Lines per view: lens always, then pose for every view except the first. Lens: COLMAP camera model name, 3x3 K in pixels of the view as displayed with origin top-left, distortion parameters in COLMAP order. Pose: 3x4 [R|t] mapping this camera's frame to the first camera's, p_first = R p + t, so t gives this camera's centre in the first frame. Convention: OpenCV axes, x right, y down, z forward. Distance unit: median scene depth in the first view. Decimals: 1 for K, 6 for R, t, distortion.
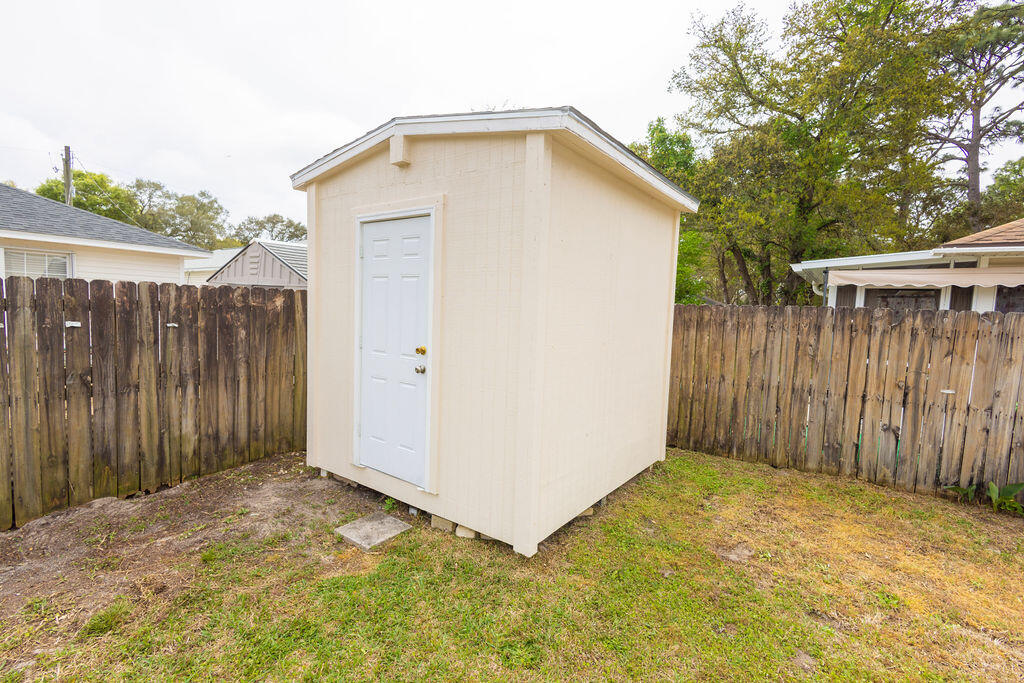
lens RADIAL K [[471.4, 0, 515.3], [0, 471.4, 340.1], [0, 0, 1]] dist [0.013047, -0.000652]
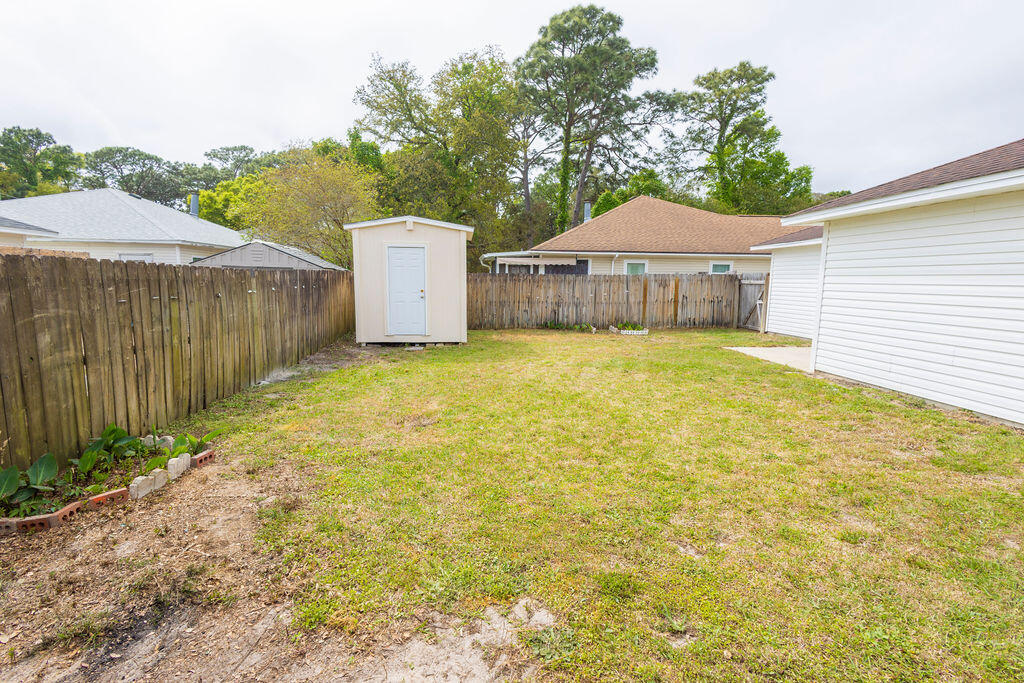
lens RADIAL K [[471.0, 0, 509.0], [0, 471.0, 341.1], [0, 0, 1]] dist [0.017168, -0.006325]
pose [[0.746344, -0.114976, 0.655554, -1.552422], [0.062345, 0.992712, 0.103131, 0.056201], [-0.662634, -0.036100, 0.748073, -1.455482]]
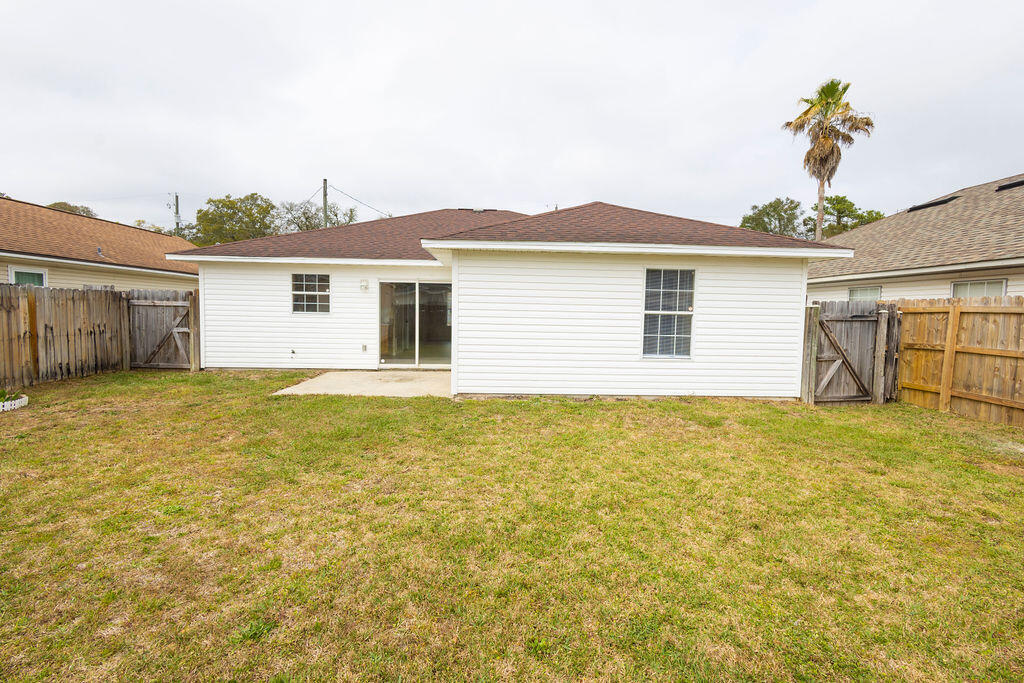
lens RADIAL K [[471.4, 0, 515.3], [0, 471.4, 340.1], [0, 0, 1]] dist [0.013047, -0.000652]
pose [[-0.633368, -0.097115, 0.767732, -1.038310], [0.009431, 0.991052, 0.133145, -0.027457], [-0.773793, 0.091571, -0.626785, 0.108550]]
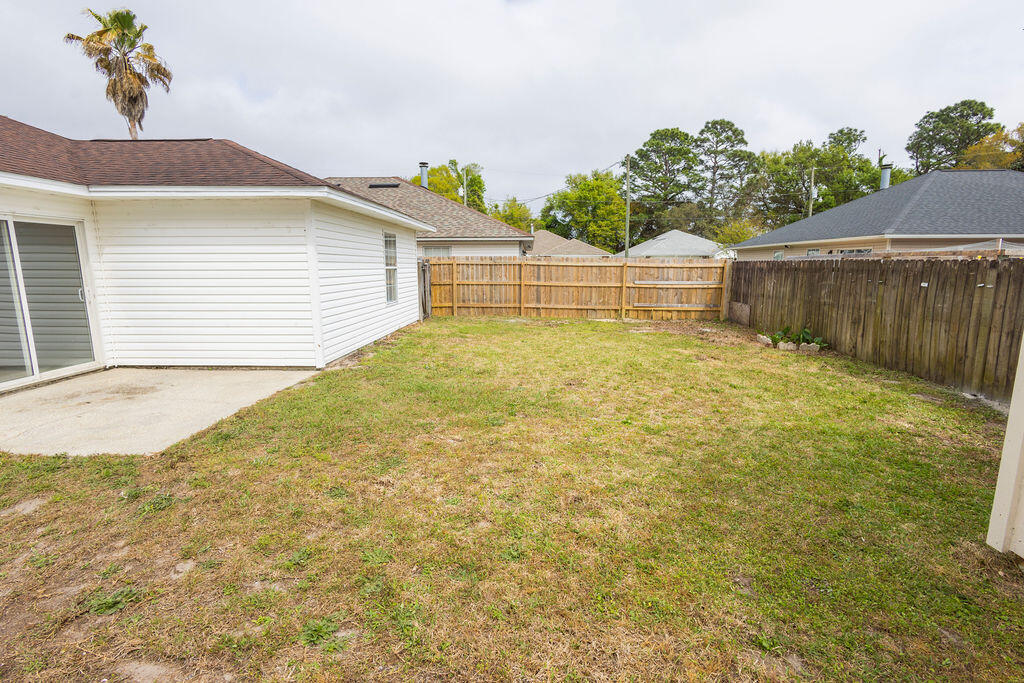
lens RADIAL K [[471.4, 0, 515.3], [0, 471.4, 340.1], [0, 0, 1]] dist [0.013047, -0.000652]
pose [[-0.824487, 0.055102, -0.563191, 0.899868], [-0.066478, 0.978925, 0.193099, -0.026207], [0.561962, 0.196648, -0.803448, 0.827597]]
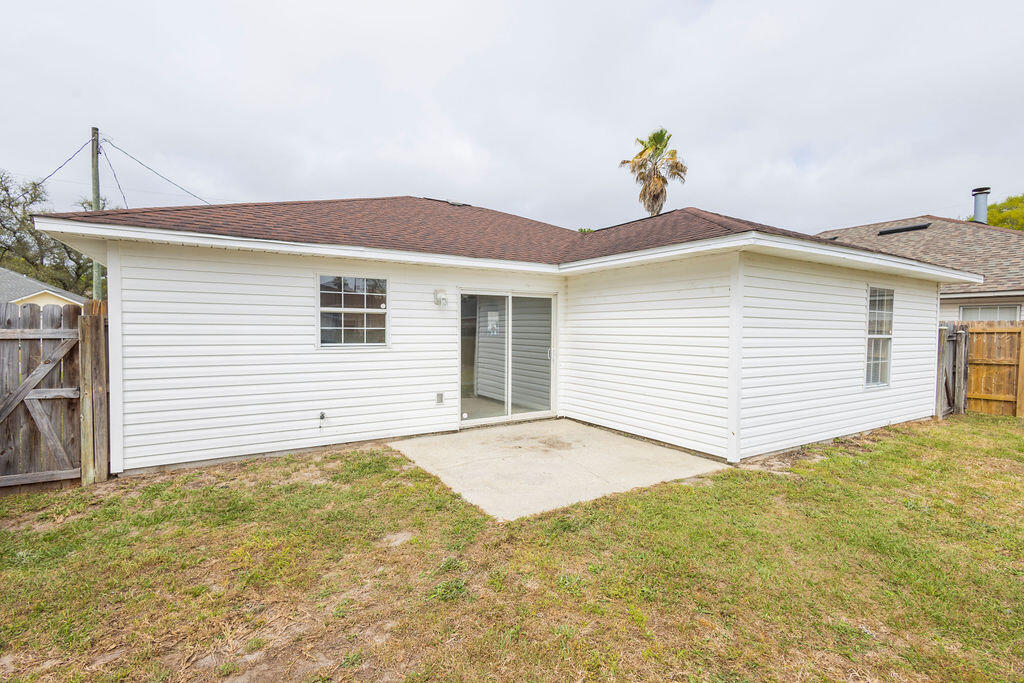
lens RADIAL K [[471.0, 0, 509.0], [0, 471.0, 341.1], [0, 0, 1]] dist [0.017168, -0.006325]
pose [[-0.928773, -0.054889, 0.366562, 0.649348], [-0.018077, 0.994505, 0.103114, -0.015137], [-0.370208, 0.089144, -0.924662, 0.518772]]
